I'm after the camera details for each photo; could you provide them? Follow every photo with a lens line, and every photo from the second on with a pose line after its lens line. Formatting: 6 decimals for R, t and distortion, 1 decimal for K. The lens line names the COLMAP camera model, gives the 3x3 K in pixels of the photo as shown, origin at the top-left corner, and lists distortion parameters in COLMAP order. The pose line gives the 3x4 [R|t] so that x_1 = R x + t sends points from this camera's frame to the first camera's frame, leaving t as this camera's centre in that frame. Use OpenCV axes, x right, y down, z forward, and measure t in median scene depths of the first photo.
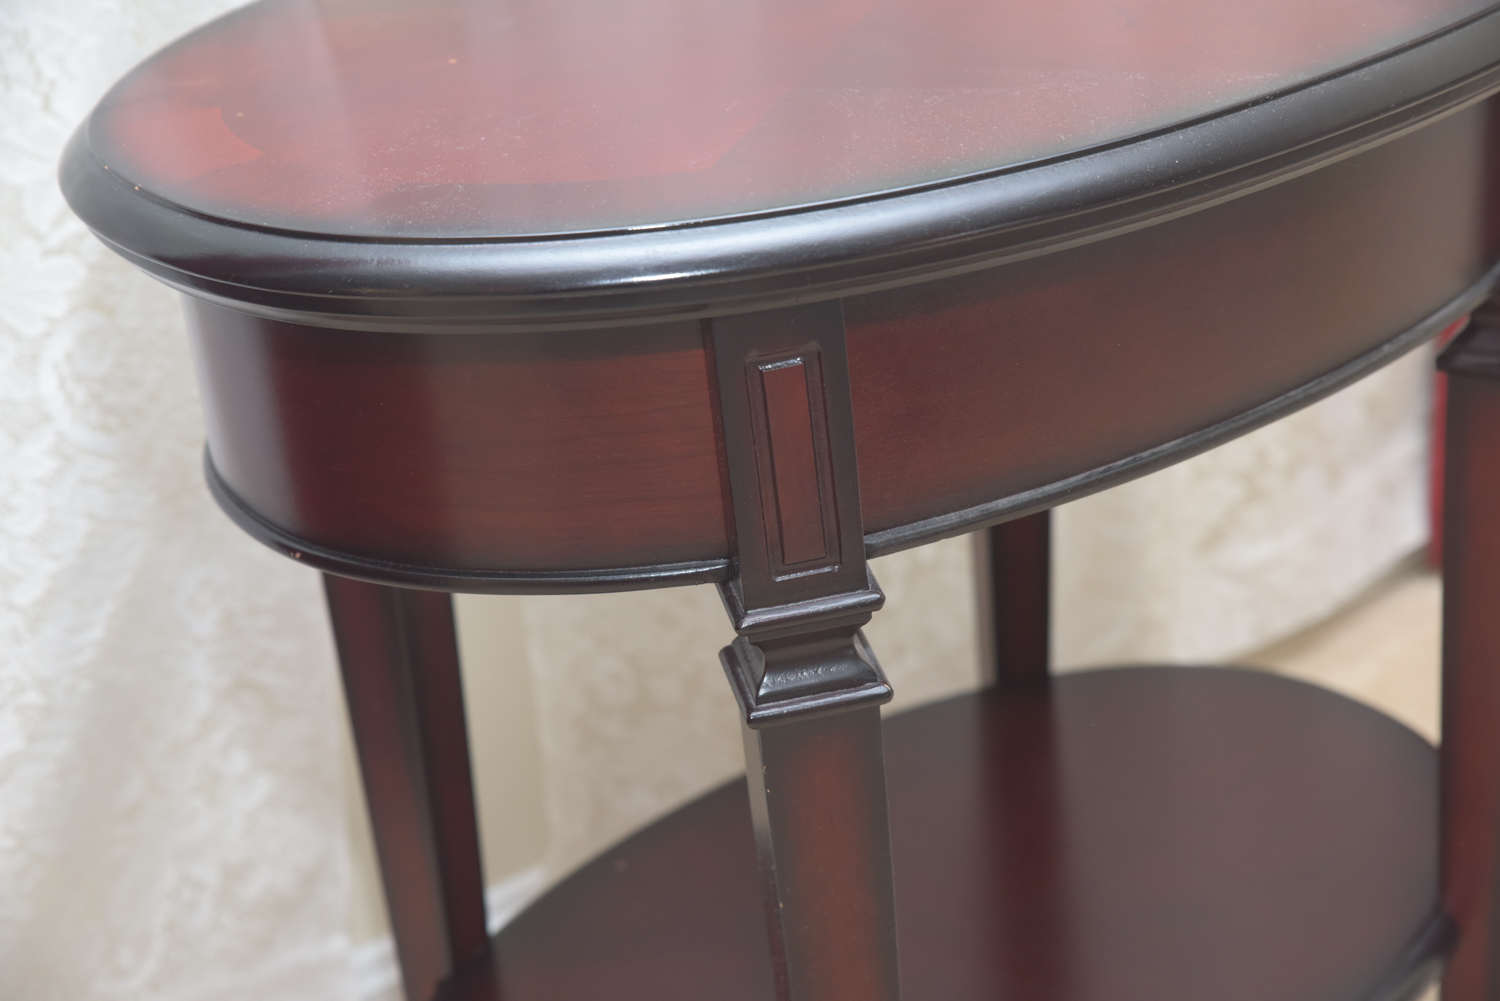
lens RADIAL K [[2583.8, 0, 750.0], [0, 2583.8, 500.5], [0, 0, 1]] dist [0.068740, 0.296693]
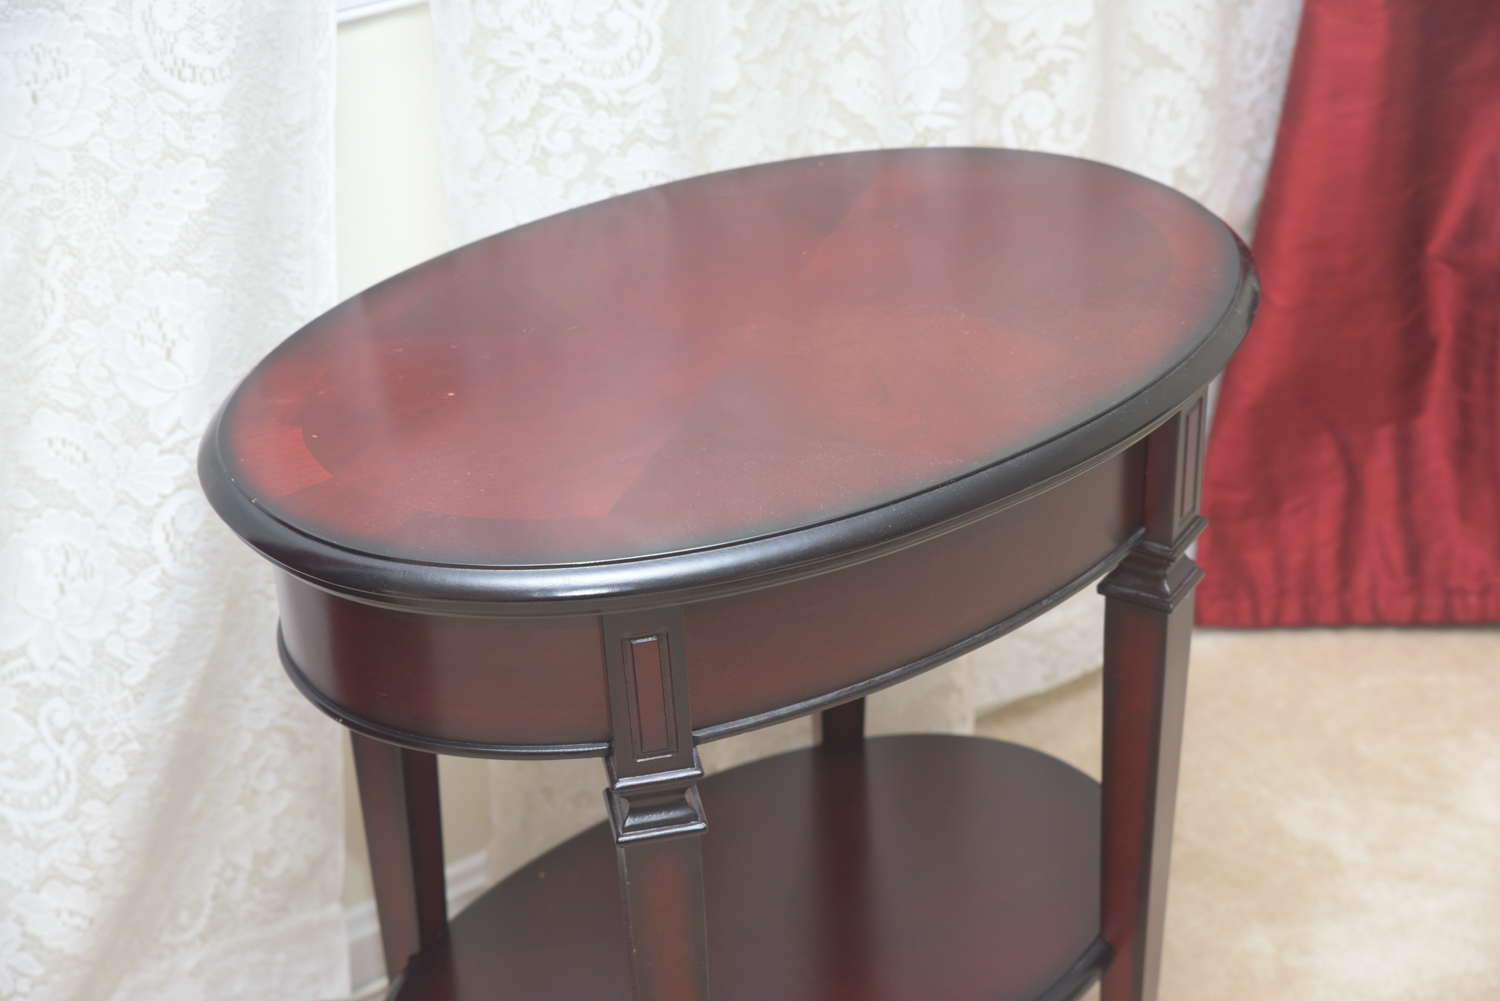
lens RADIAL K [[2583.8, 0, 750.0], [0, 2583.8, 500.5], [0, 0, 1]] dist [0.068740, 0.296693]
pose [[0.998753, 0.046704, 0.017636, 0.032306], [-0.047613, 0.997340, 0.055190, -0.163606], [-0.015011, -0.055961, 0.998320, -0.448492]]
